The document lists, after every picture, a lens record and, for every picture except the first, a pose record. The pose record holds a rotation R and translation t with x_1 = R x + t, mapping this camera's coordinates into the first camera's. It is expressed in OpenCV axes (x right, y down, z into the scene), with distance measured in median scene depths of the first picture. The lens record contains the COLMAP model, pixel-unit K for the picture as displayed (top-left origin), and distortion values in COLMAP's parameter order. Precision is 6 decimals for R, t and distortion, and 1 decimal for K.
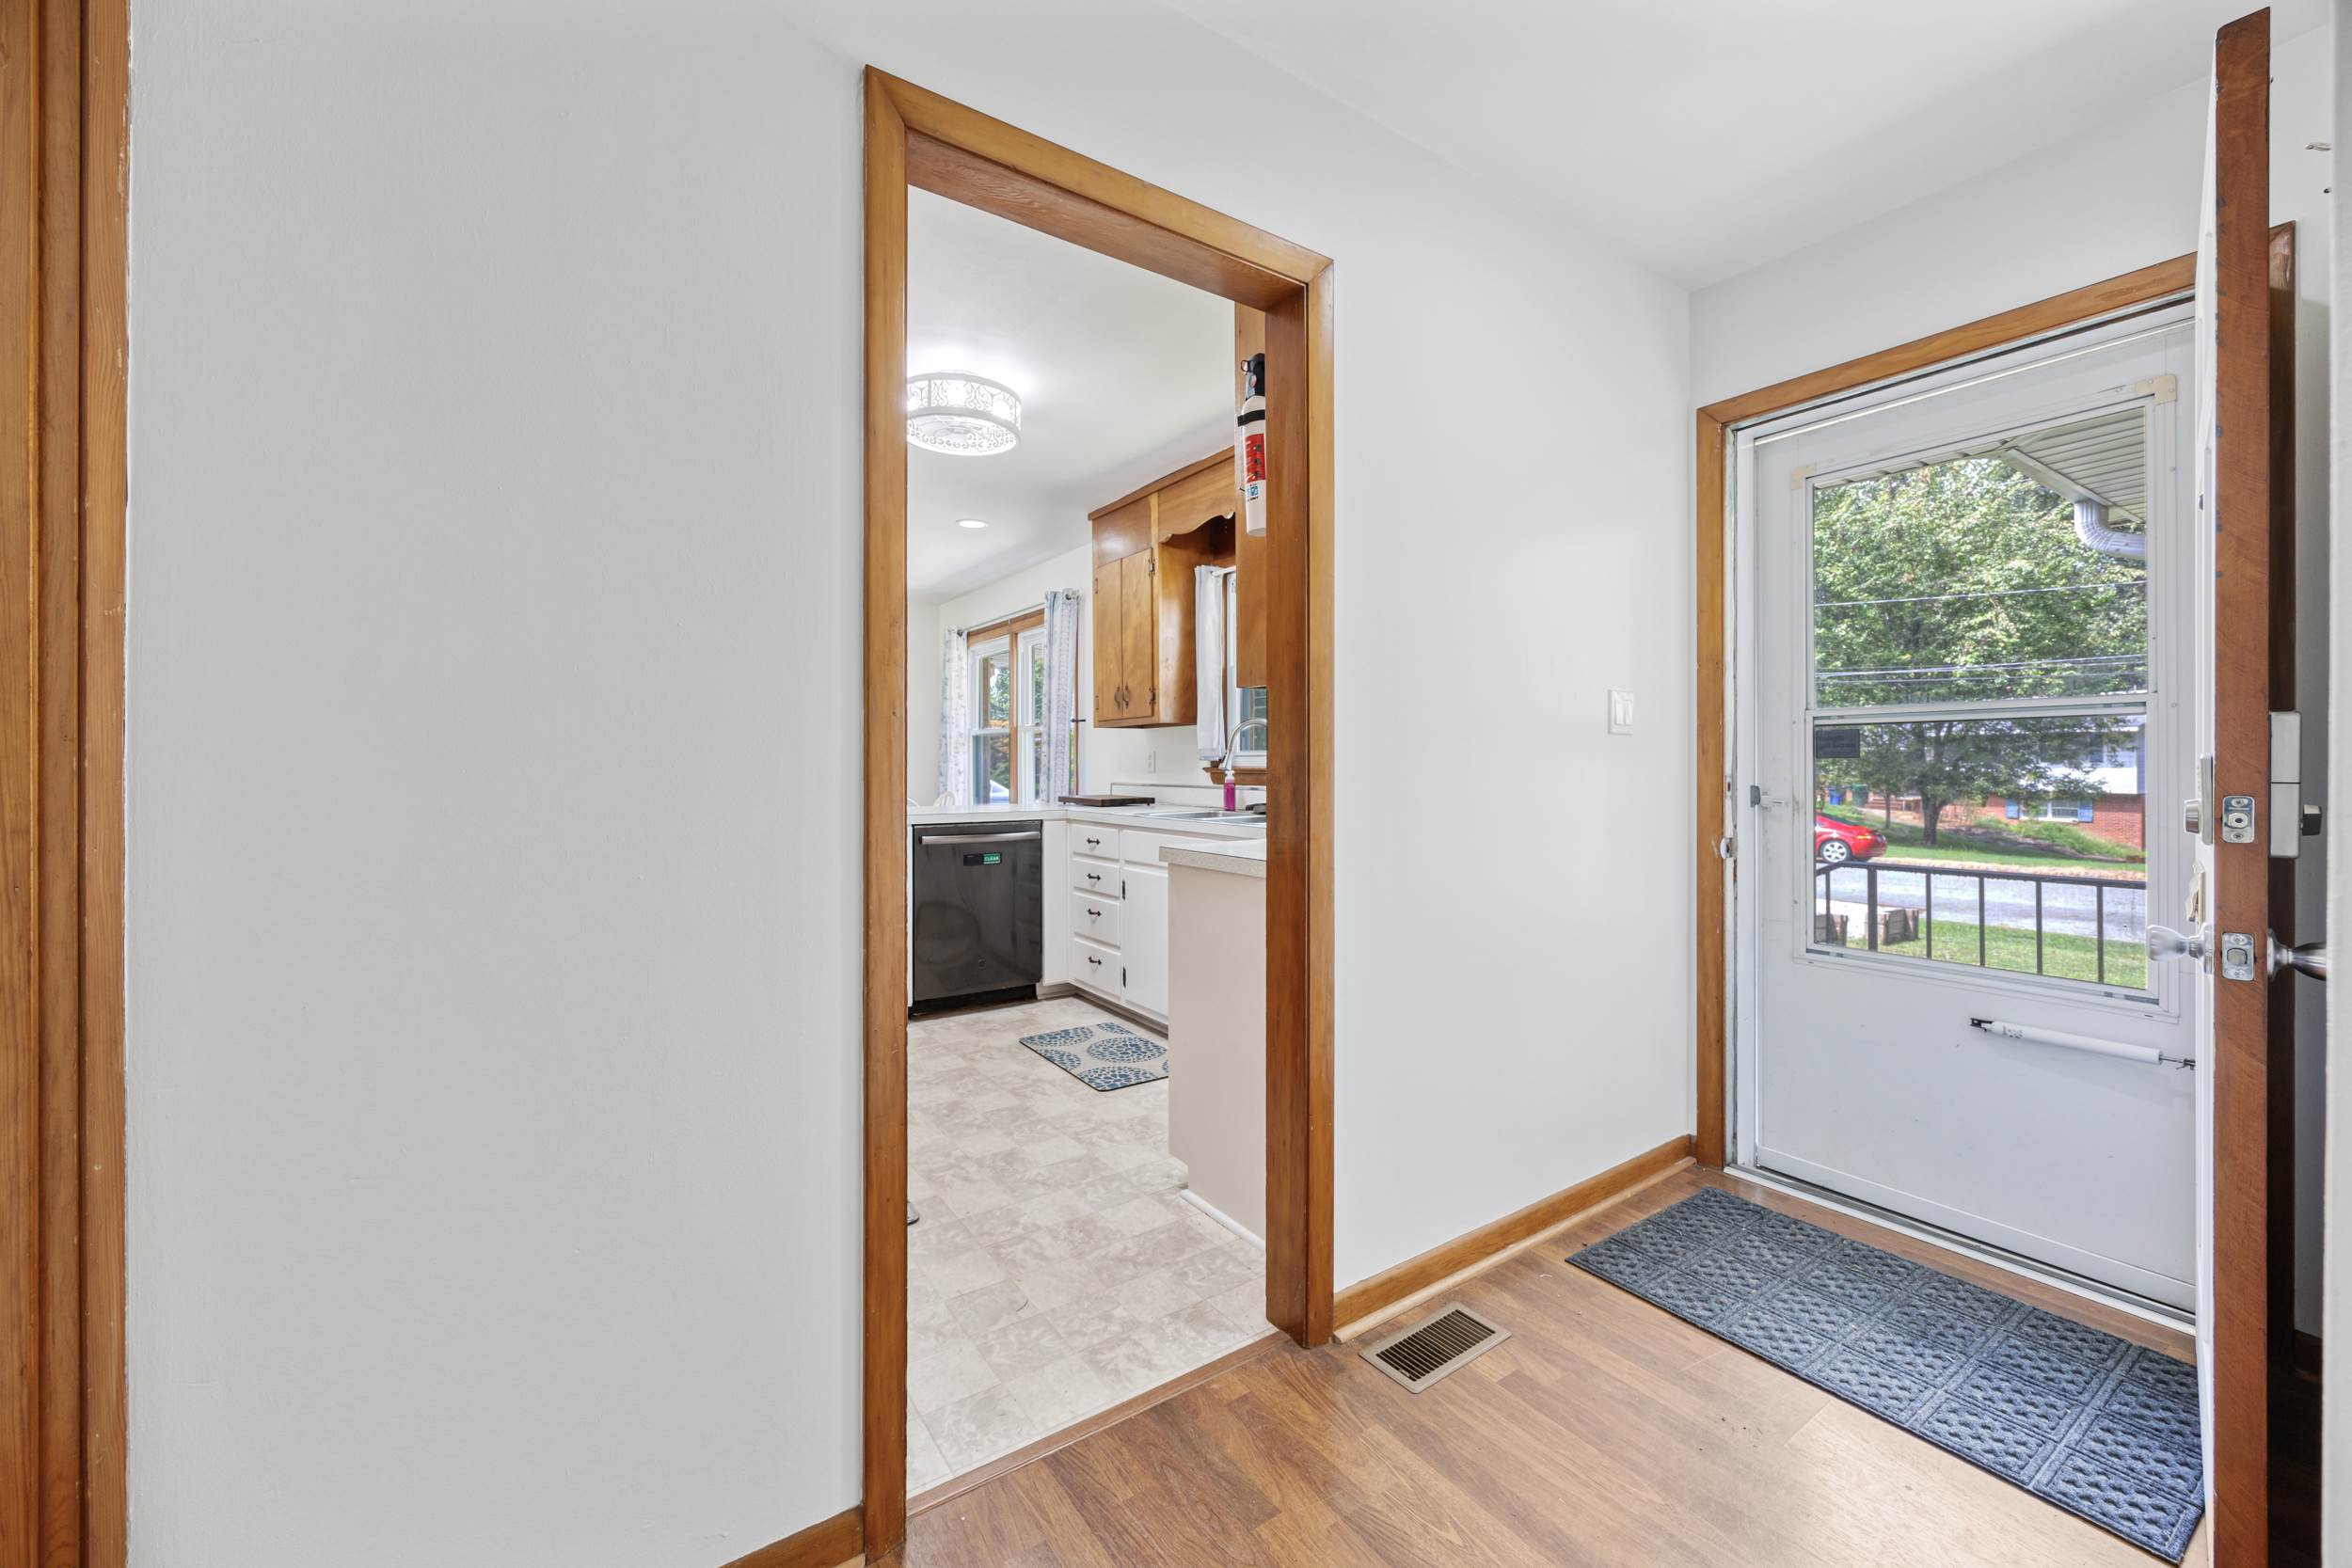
lens RADIAL K [[905.8, 0, 1170.0], [0, 905.8, 768.5], [0, 0, 1]] dist [-0.001462, 0.000137]
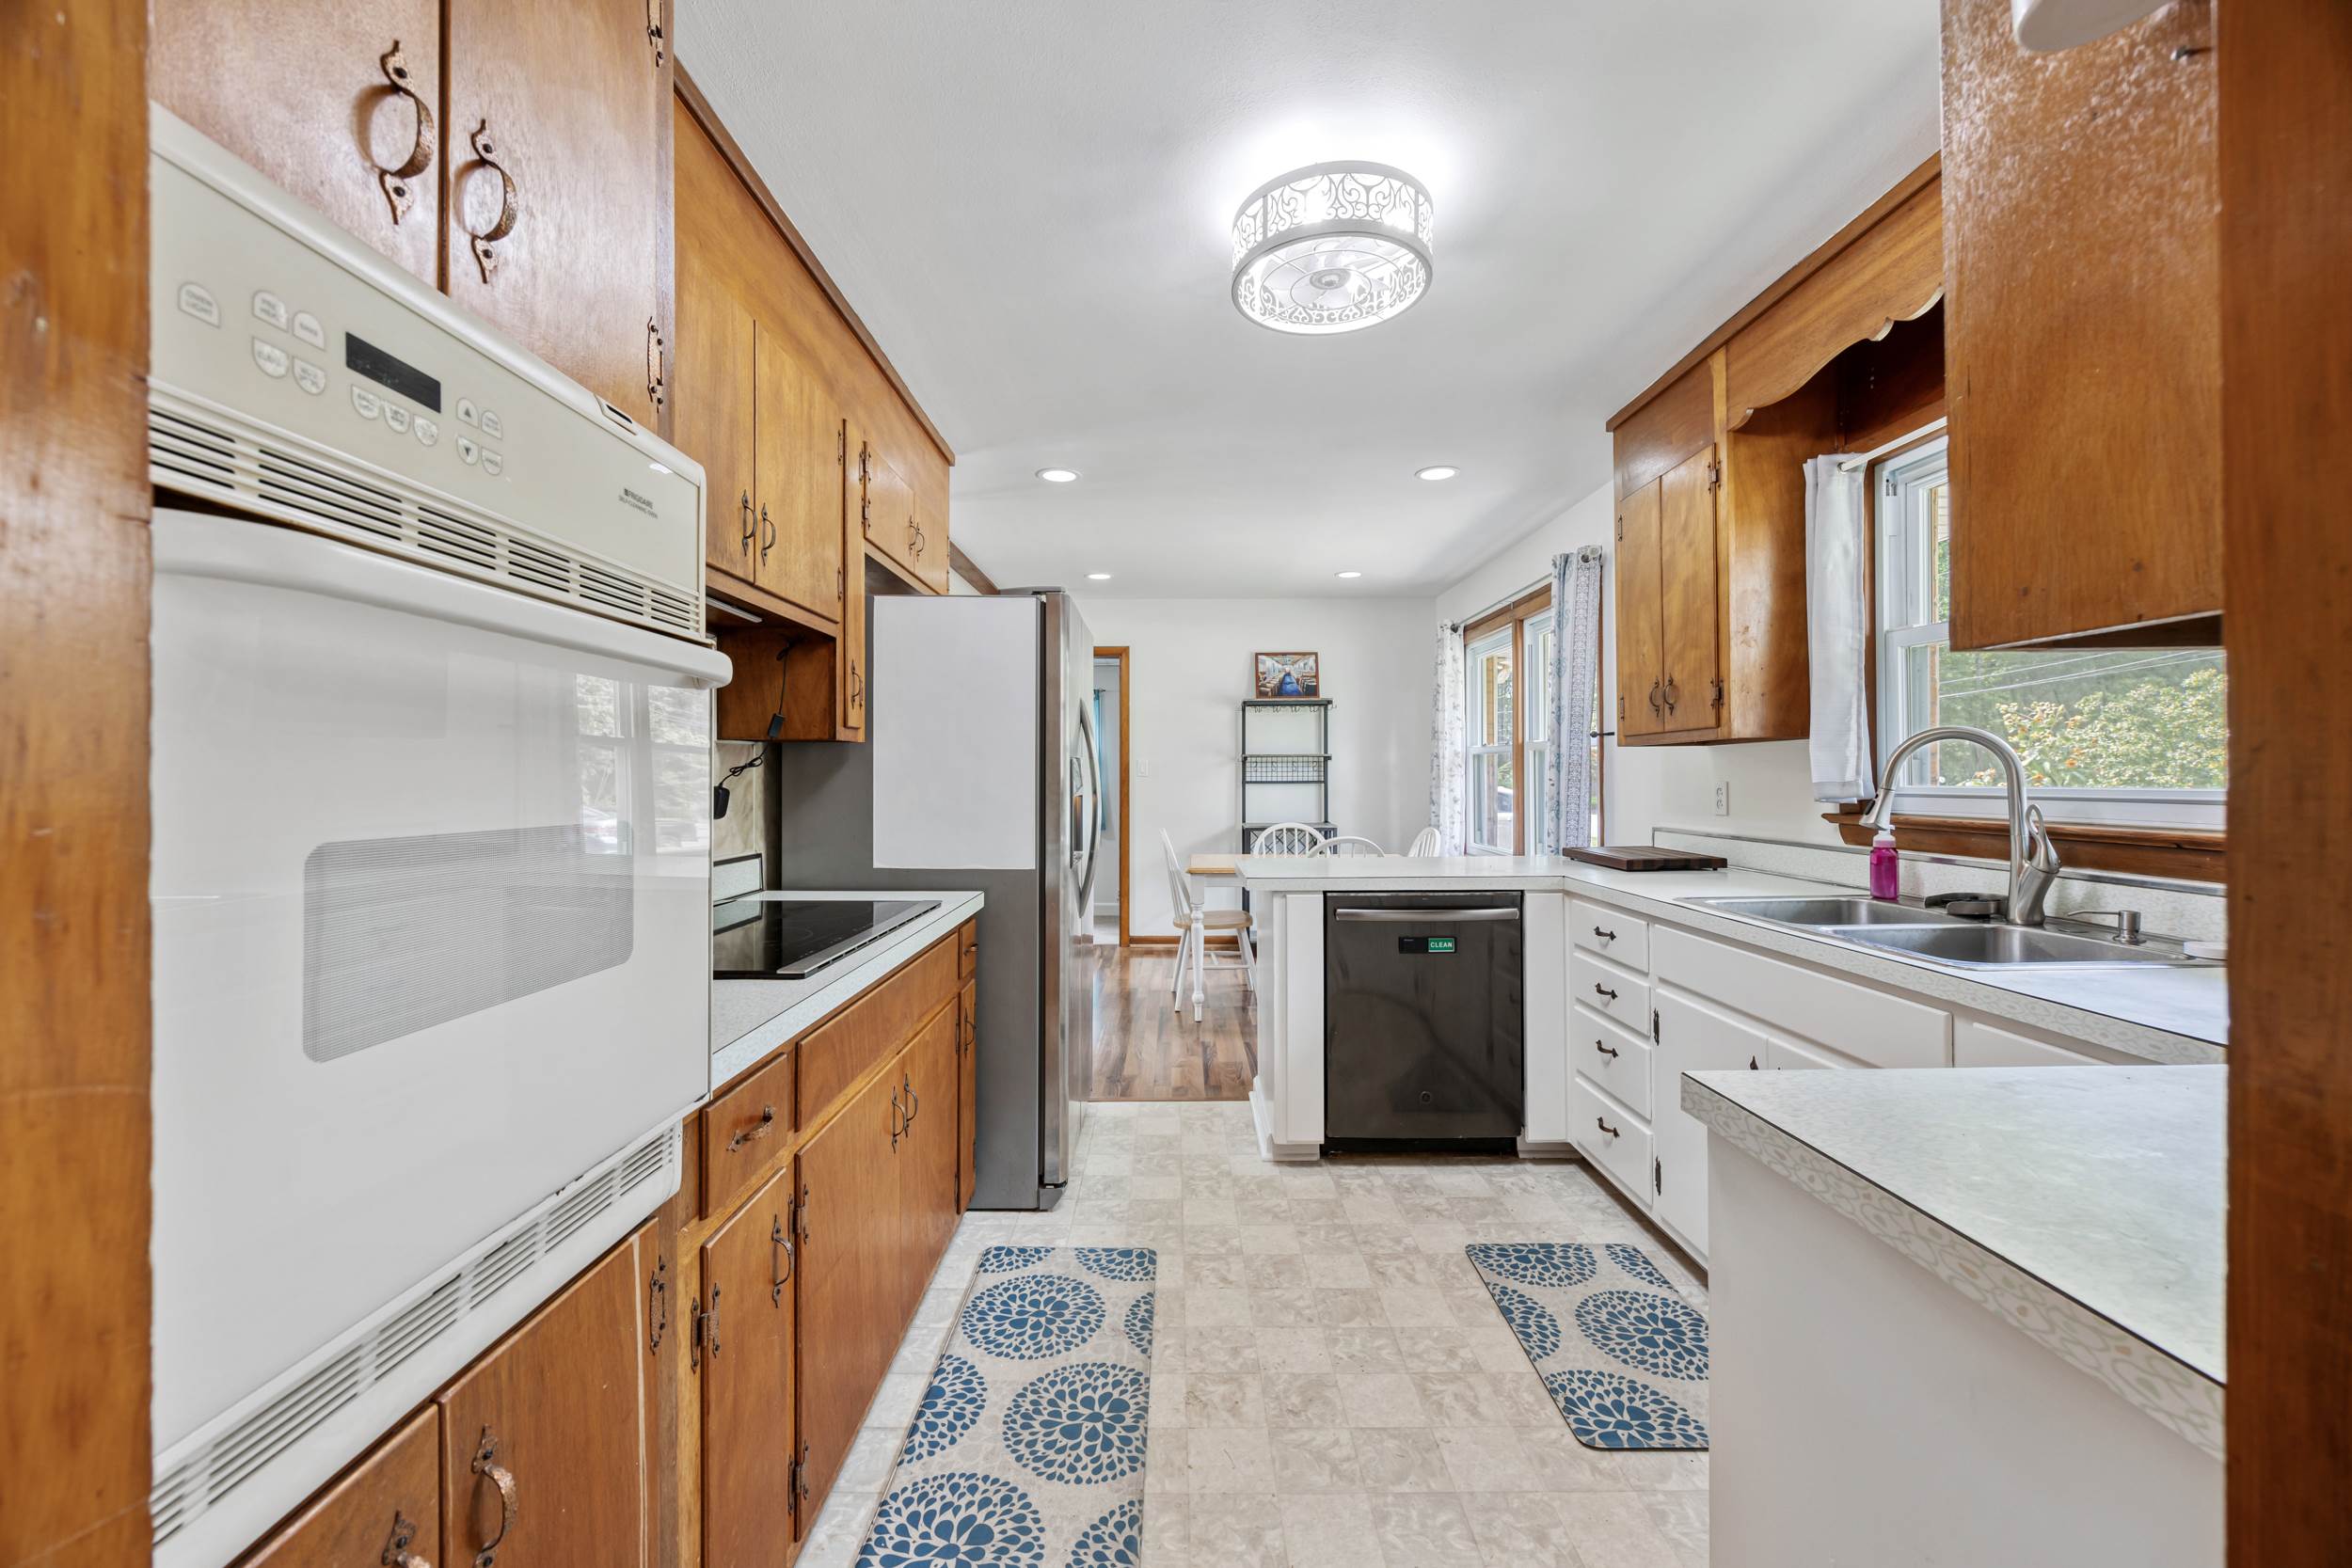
lens RADIAL K [[898.0, 0, 1174.9], [0, 898.0, 778.7], [0, 0, 1]] dist [-0.000931, 0.000030]
pose [[0.829606, -0.003897, -0.558336, 0.015944], [0.003825, 0.999992, -0.001298, -0.027961], [0.558336, -0.001059, 0.829614, 0.358394]]
